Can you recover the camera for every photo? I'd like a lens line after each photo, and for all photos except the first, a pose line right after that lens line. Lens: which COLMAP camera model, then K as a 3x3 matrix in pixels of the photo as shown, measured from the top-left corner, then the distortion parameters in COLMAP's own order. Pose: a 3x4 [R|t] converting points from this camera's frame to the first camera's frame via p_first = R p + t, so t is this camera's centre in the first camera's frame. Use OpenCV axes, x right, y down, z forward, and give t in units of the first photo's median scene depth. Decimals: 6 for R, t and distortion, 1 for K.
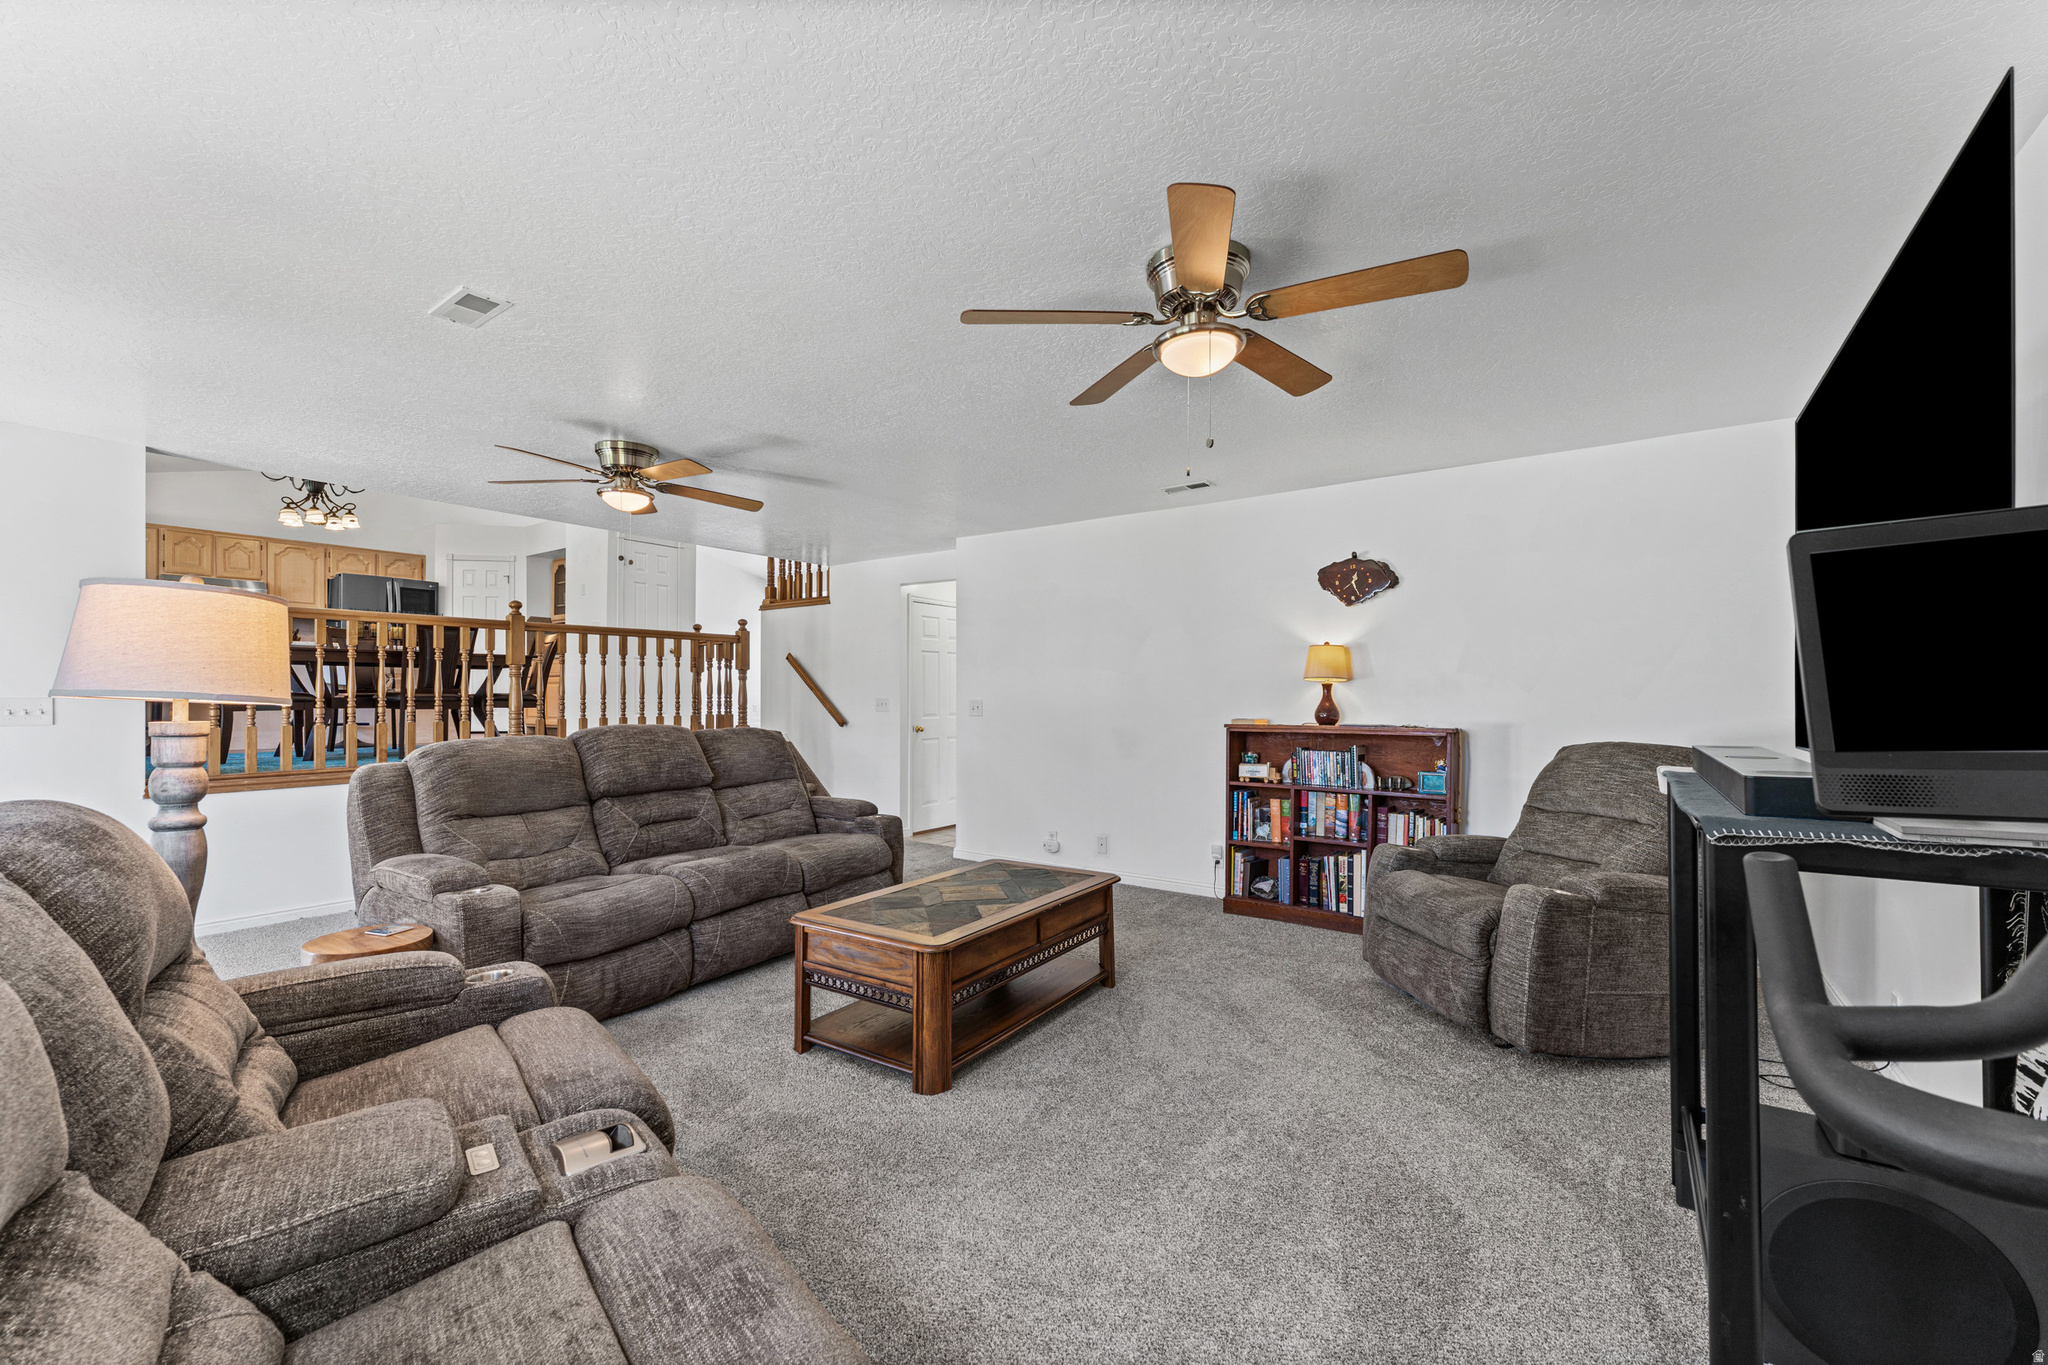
lens RADIAL K [[813.3, 0, 1024.0], [0, 813.3, 693.2], [0, 0, 1]] dist [0.002907, 0.000421]
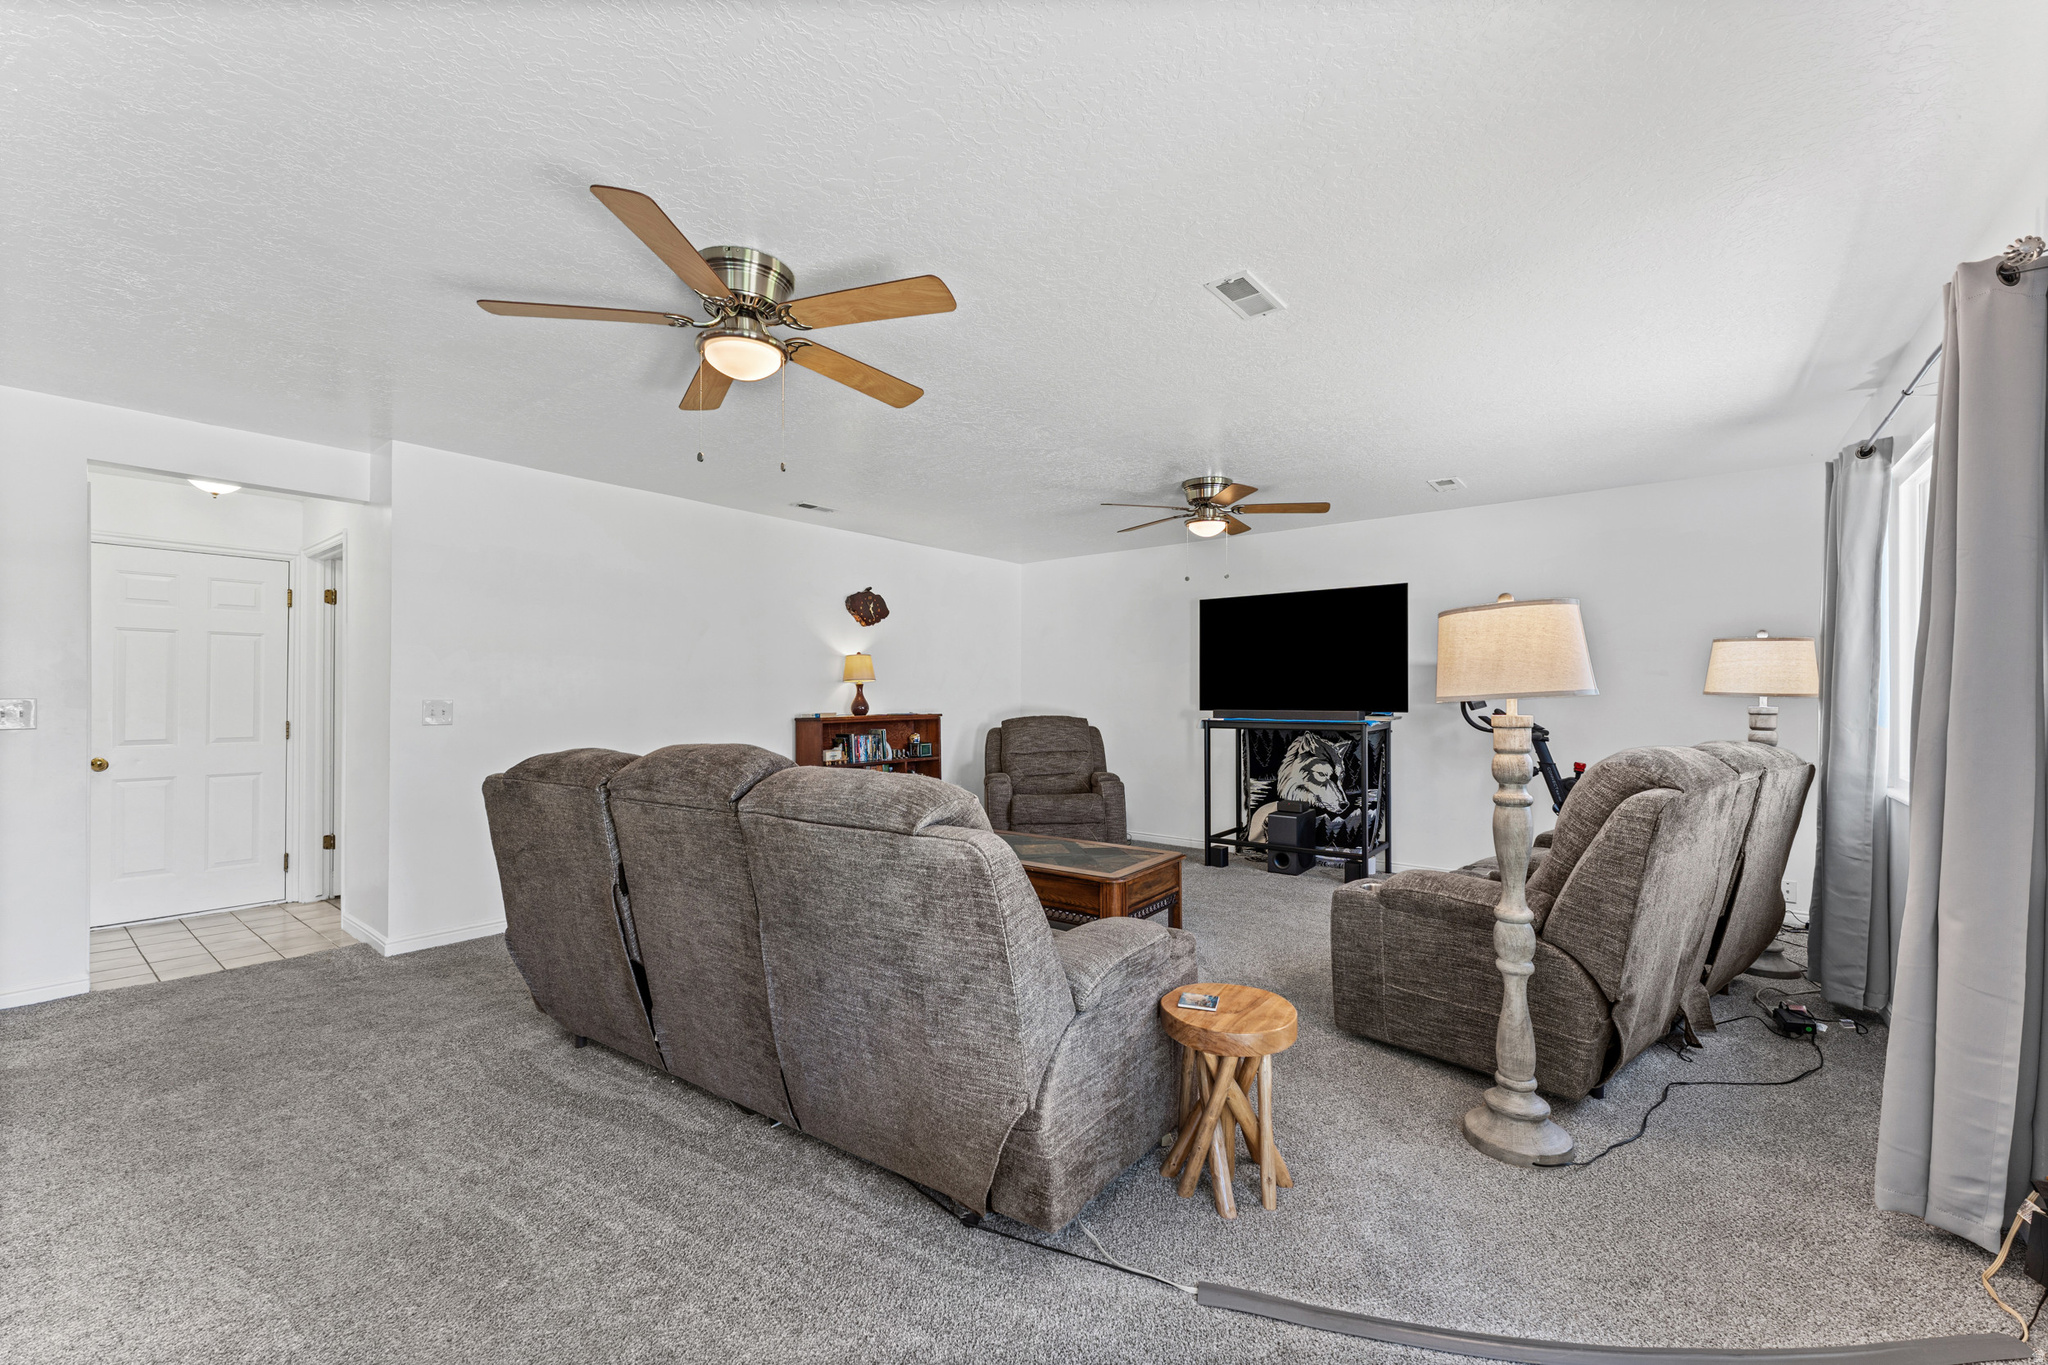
lens RADIAL K [[813.3, 0, 1024.0], [0, 813.3, 693.2], [0, 0, 1]] dist [0.002907, 0.000421]
pose [[0.058437, 0.004093, 0.998283, -0.931122], [0.000433, 0.999991, -0.004125, 0.008887], [-0.998291, 0.000674, 0.058435, 0.661794]]
